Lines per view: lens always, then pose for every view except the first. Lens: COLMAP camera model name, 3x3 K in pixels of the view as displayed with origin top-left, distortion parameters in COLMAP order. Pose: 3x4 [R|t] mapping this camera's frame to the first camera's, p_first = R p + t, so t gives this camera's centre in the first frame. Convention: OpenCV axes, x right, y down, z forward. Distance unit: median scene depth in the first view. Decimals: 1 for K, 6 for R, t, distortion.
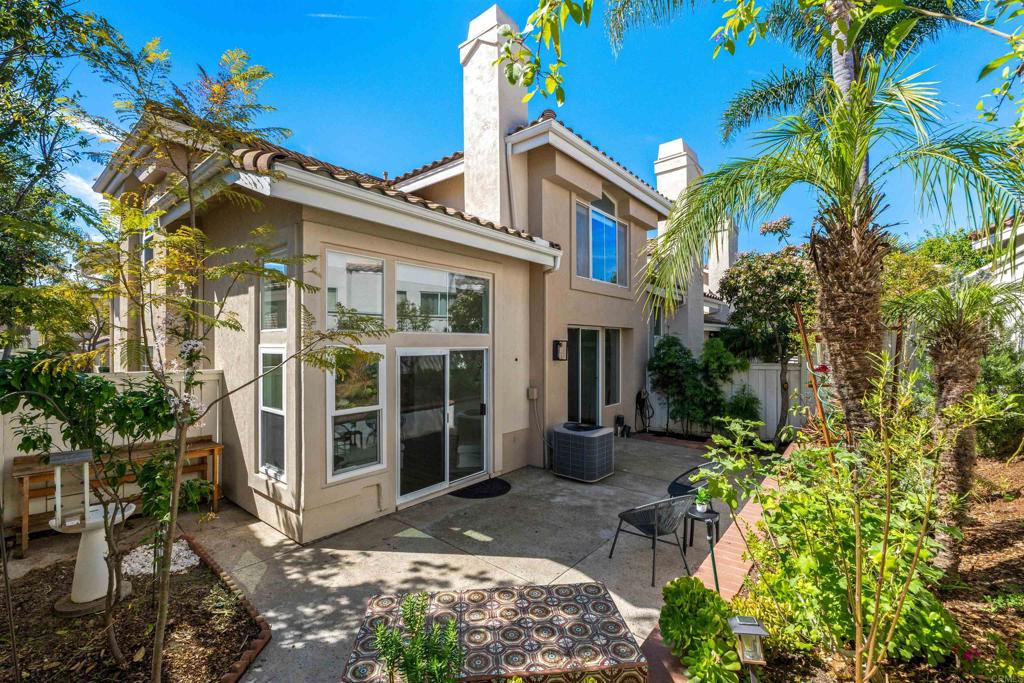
lens RADIAL K [[435.0, 0, 512.0], [0, 435.0, 341.5], [0, 0, 1]] dist [-0.001859, -0.000159]
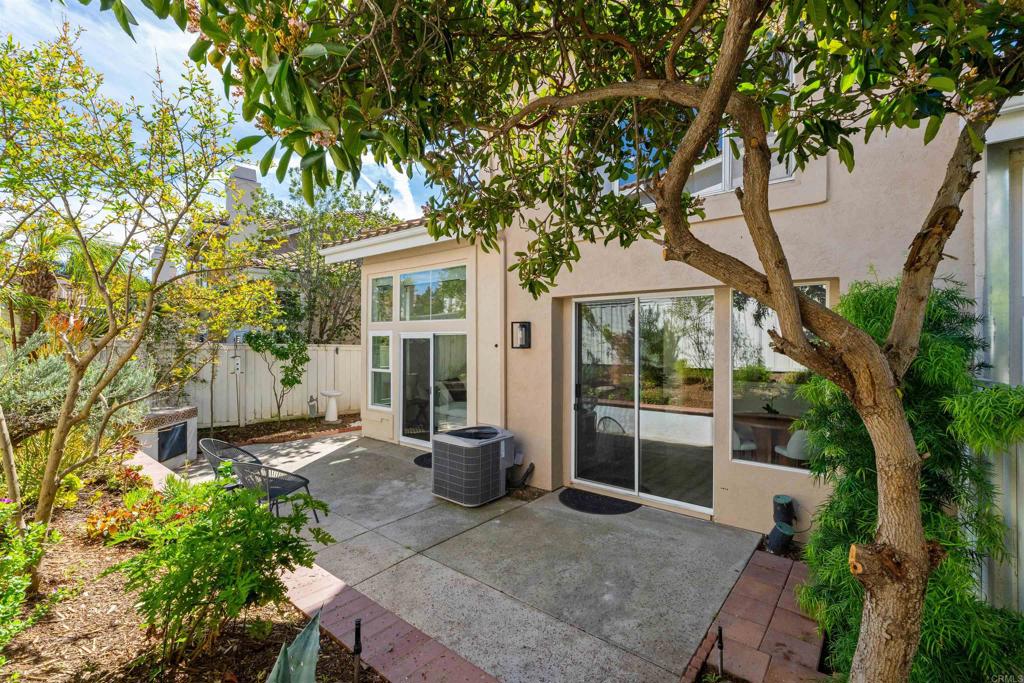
lens RADIAL K [[435.0, 0, 512.0], [0, 435.0, 341.5], [0, 0, 1]] dist [-0.001859, -0.000159]
pose [[0.015787, -0.005886, -0.999858, 1.102592], [-0.008350, 0.999947, -0.006018, 0.047032], [0.999841, 0.008444, 0.015737, 1.247339]]
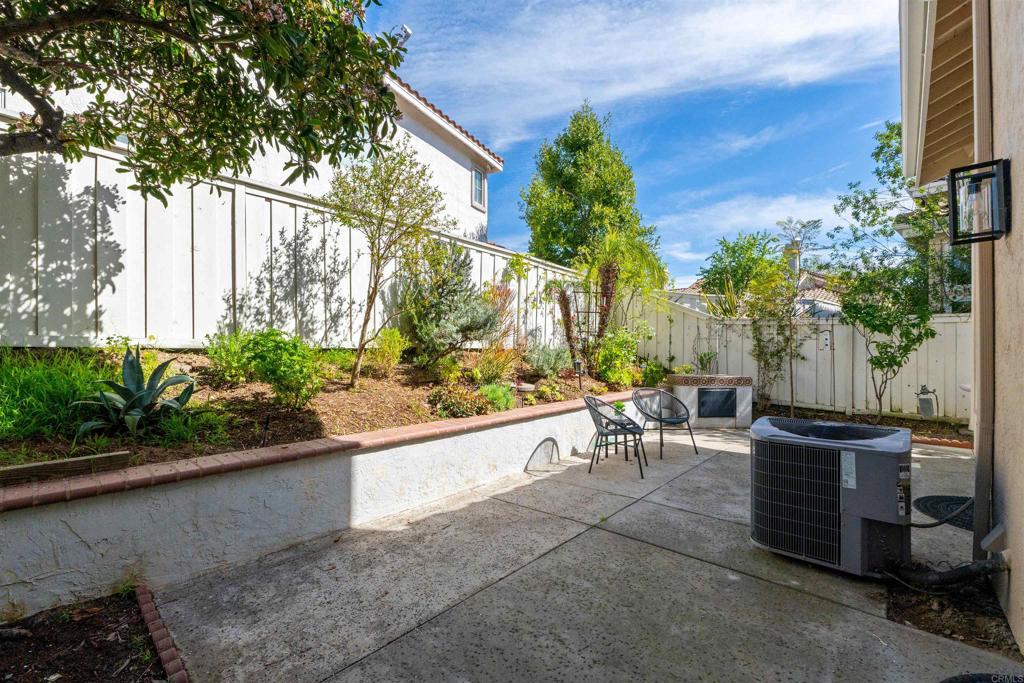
lens RADIAL K [[435.0, 0, 512.0], [0, 435.0, 341.5], [0, 0, 1]] dist [-0.001859, -0.000159]
pose [[-0.999396, -0.003675, 0.034552, 0.516266], [-0.004191, 0.999881, -0.014863, 0.149651], [-0.034494, -0.014999, -0.999292, 1.656769]]
